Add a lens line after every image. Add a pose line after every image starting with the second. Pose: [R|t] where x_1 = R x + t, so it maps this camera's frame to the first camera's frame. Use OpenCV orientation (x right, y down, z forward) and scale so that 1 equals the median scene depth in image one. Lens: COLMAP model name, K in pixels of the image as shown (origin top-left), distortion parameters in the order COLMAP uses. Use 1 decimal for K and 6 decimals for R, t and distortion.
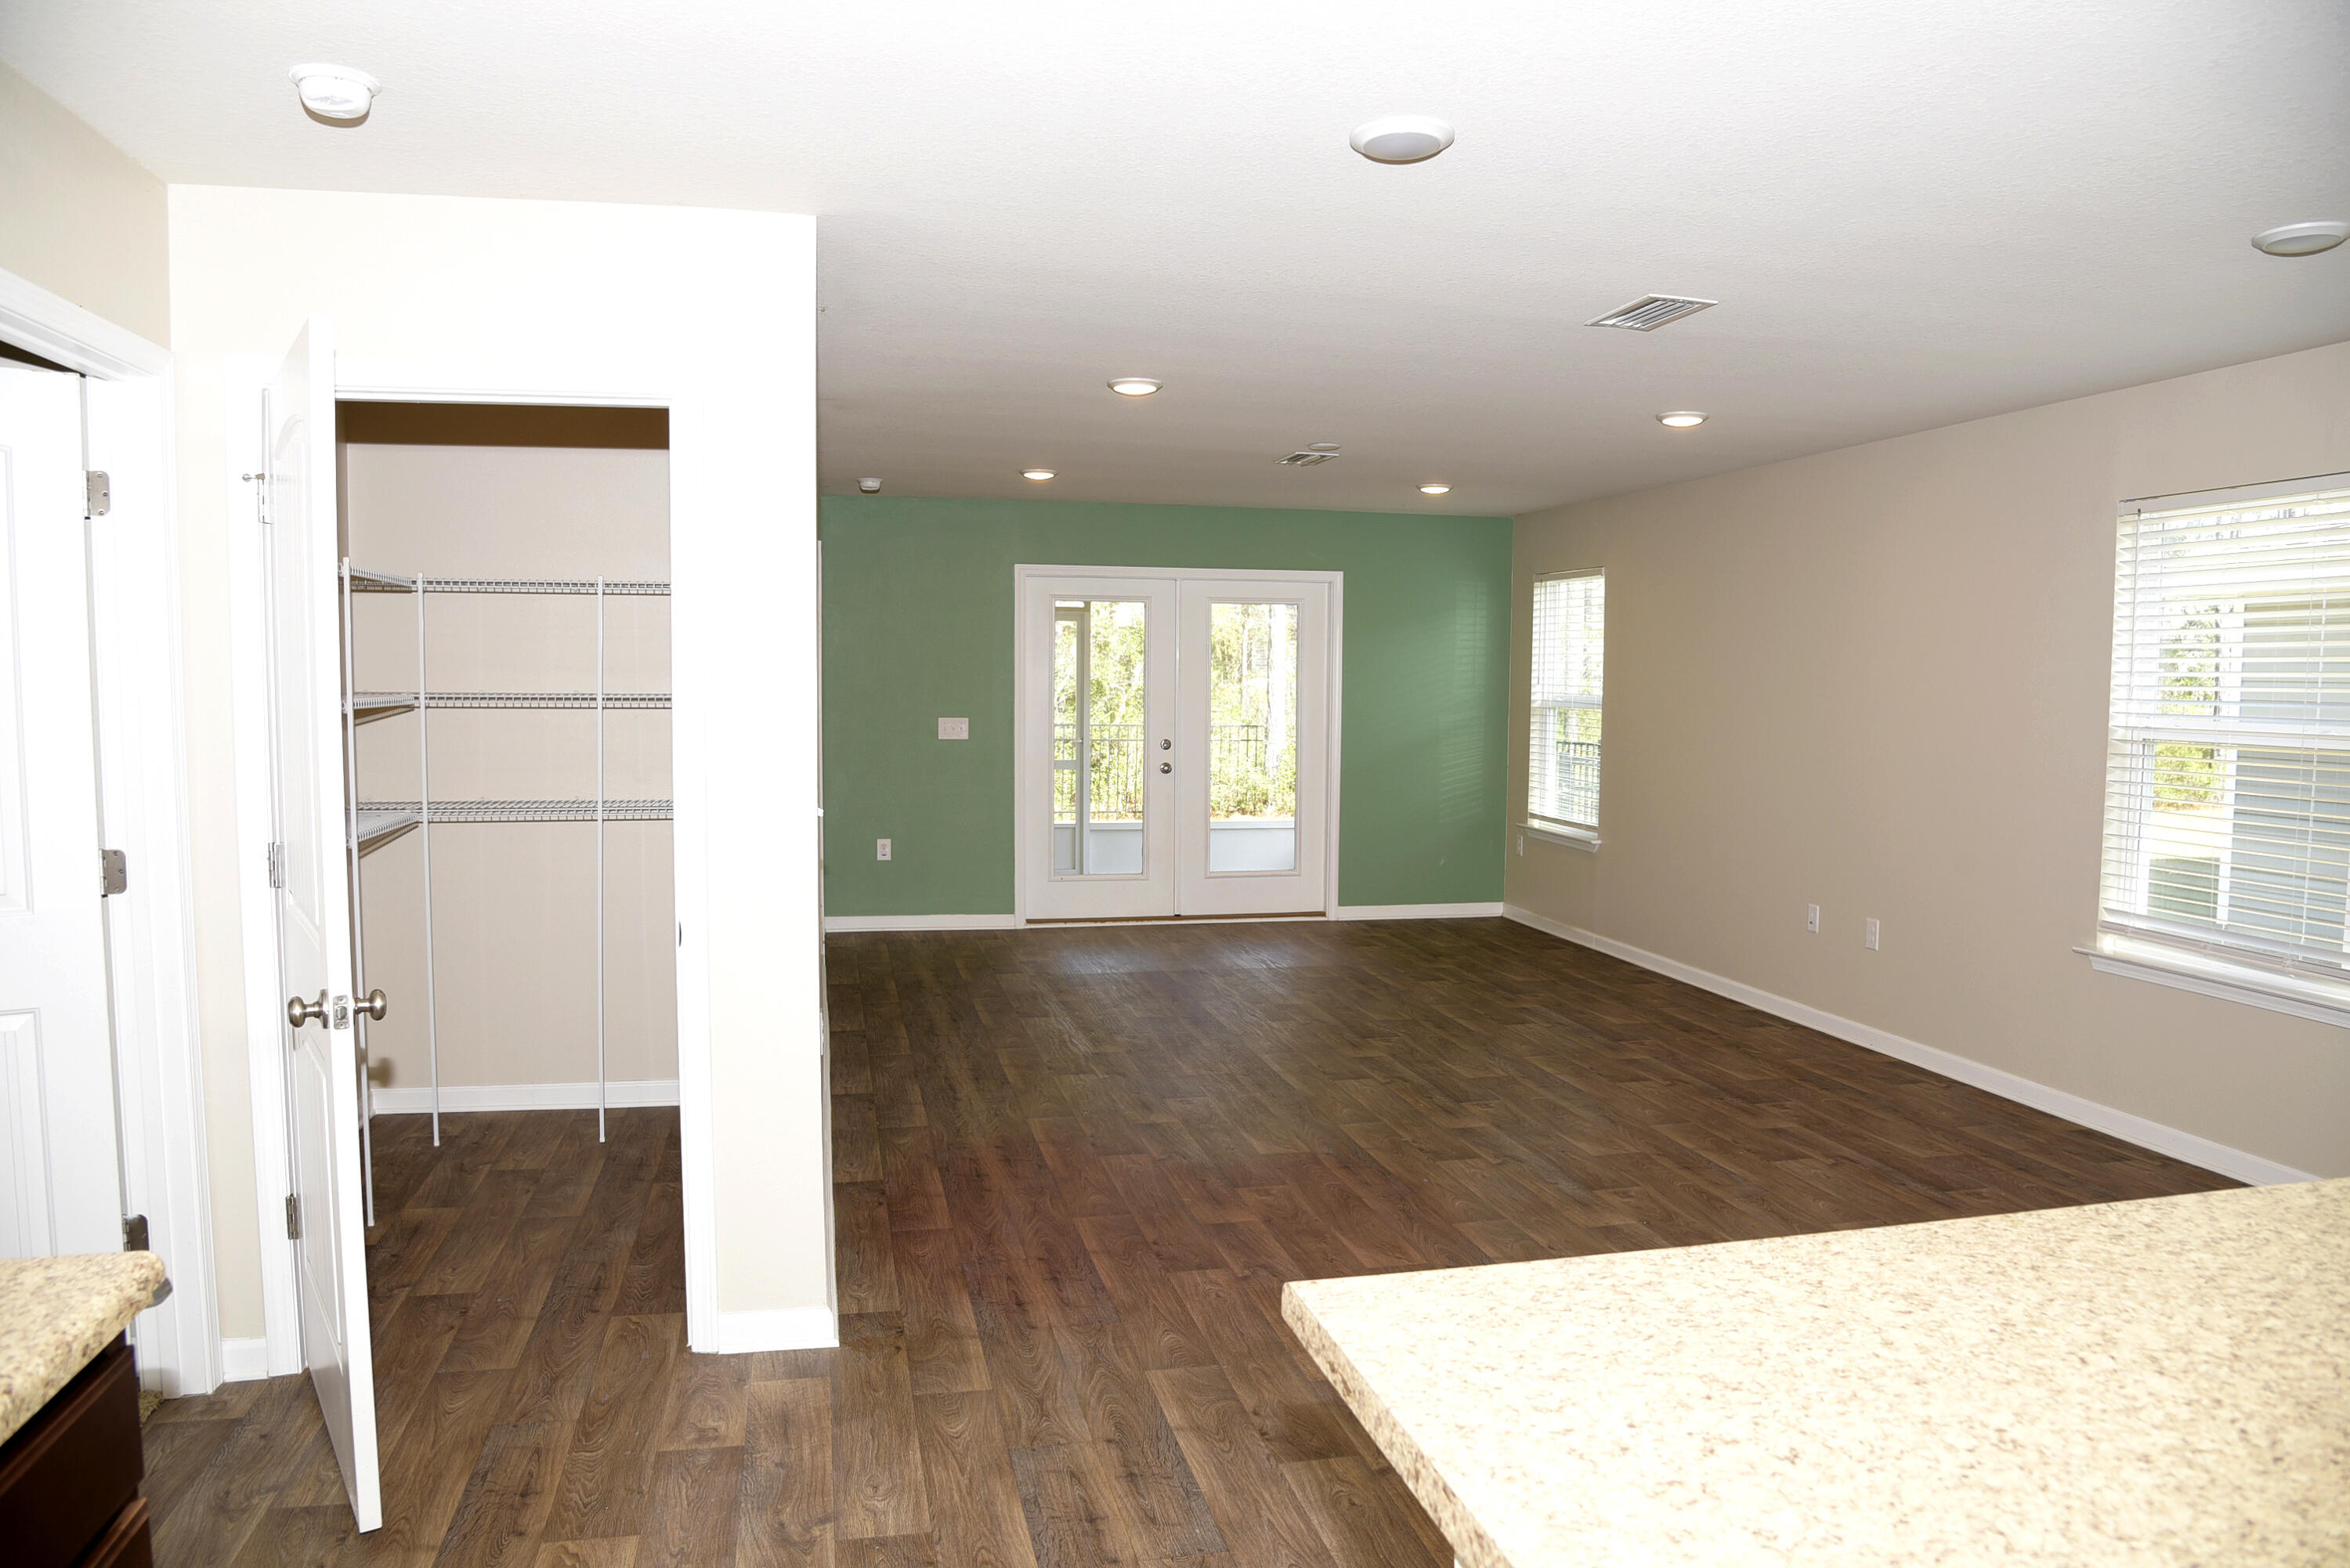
lens RADIAL K [[1583.7, 0, 1177.6], [0, 1583.7, 789.7], [0, 0, 1]] dist [-0.101094, 0.040339]
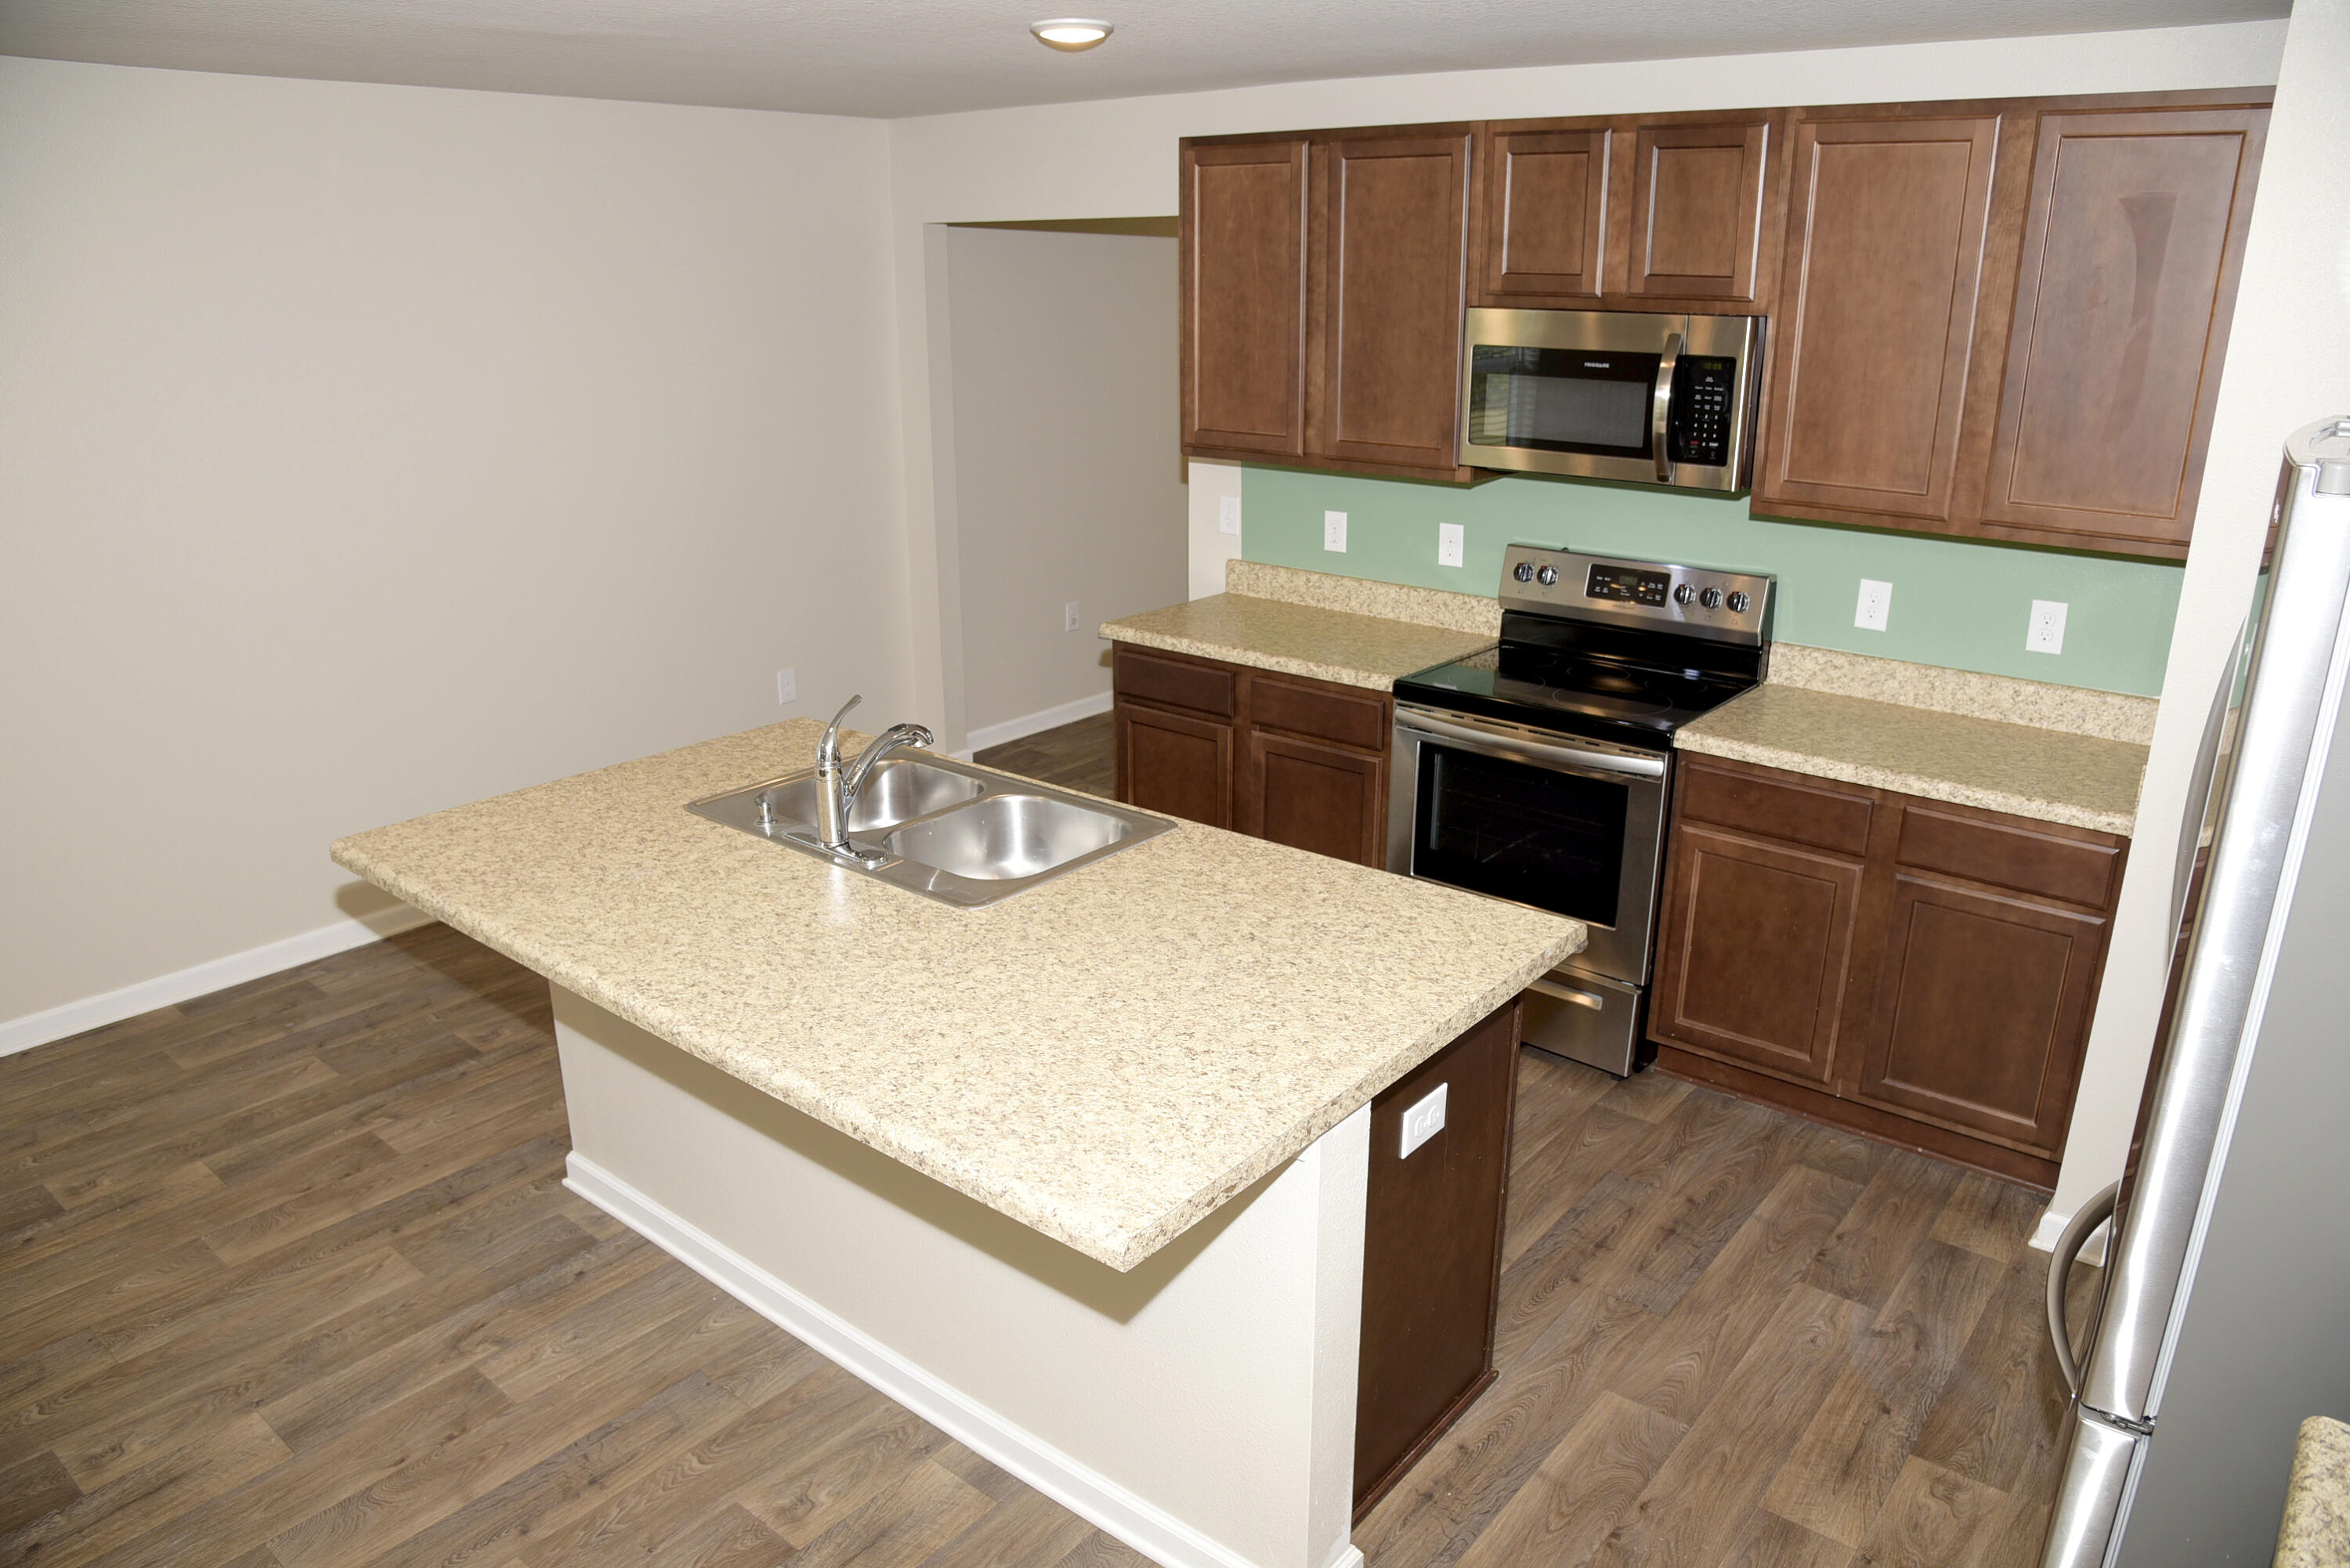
lens RADIAL K [[1583.7, 0, 1183.6], [0, 1583.7, 784.7], [0, 0, 1]] dist [-0.101094, 0.040339]
pose [[-0.610273, -0.254677, 0.750137, -0.590192], [0.057729, 0.930100, 0.362741, -0.284122], [-0.790085, 0.264676, -0.552913, 1.722845]]
